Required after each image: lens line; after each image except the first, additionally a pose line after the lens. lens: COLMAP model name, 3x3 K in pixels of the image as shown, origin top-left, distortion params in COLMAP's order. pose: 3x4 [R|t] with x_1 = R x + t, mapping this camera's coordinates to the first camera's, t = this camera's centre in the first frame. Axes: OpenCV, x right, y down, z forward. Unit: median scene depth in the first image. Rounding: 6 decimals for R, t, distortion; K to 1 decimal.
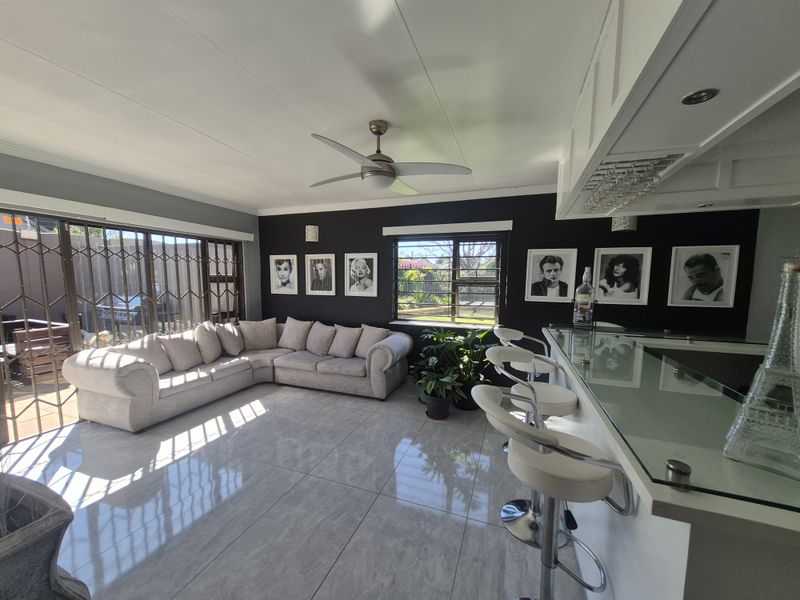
lens RADIAL K [[312.8, 0, 396.6], [0, 312.8, 311.3], [0, 0, 1]] dist [0.001998, -0.000824]
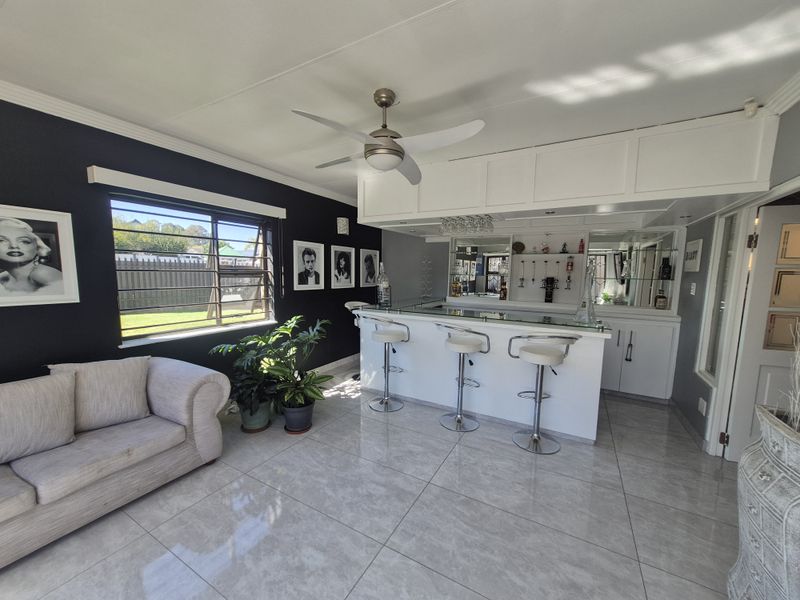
lens RADIAL K [[312.8, 0, 401.7], [0, 312.8, 306.0], [0, 0, 1]] dist [0.001998, -0.000824]
pose [[0.147892, -0.113727, 0.982443, -0.652174], [0.084169, 0.991210, 0.102072, -0.066618], [-0.985415, 0.067595, 0.156165, 0.574721]]
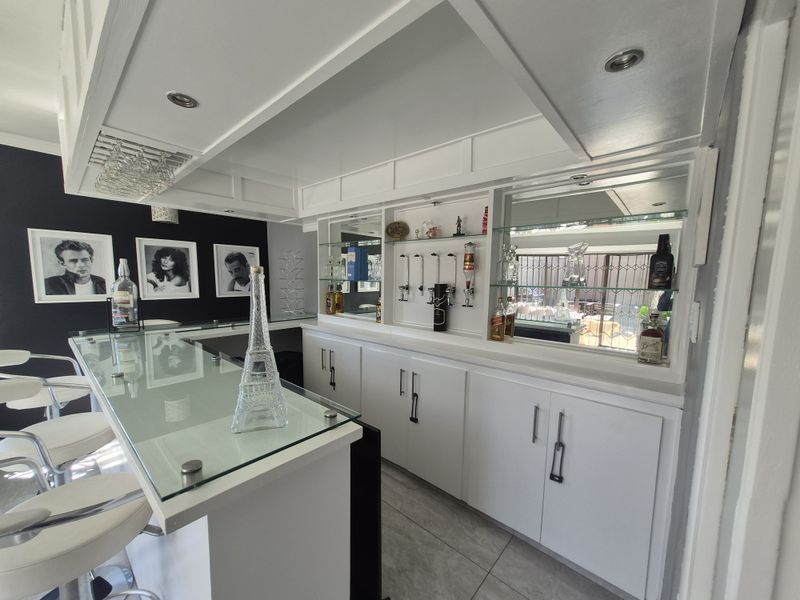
lens RADIAL K [[312.8, 0, 398.9], [0, 312.8, 312.2], [0, 0, 1]] dist [0.001998, -0.000824]
pose [[0.350690, -0.111806, 0.929794, 0.052077], [0.085632, 0.992517, 0.087050, -0.005411], [-0.932568, 0.049093, 0.357640, -0.000329]]
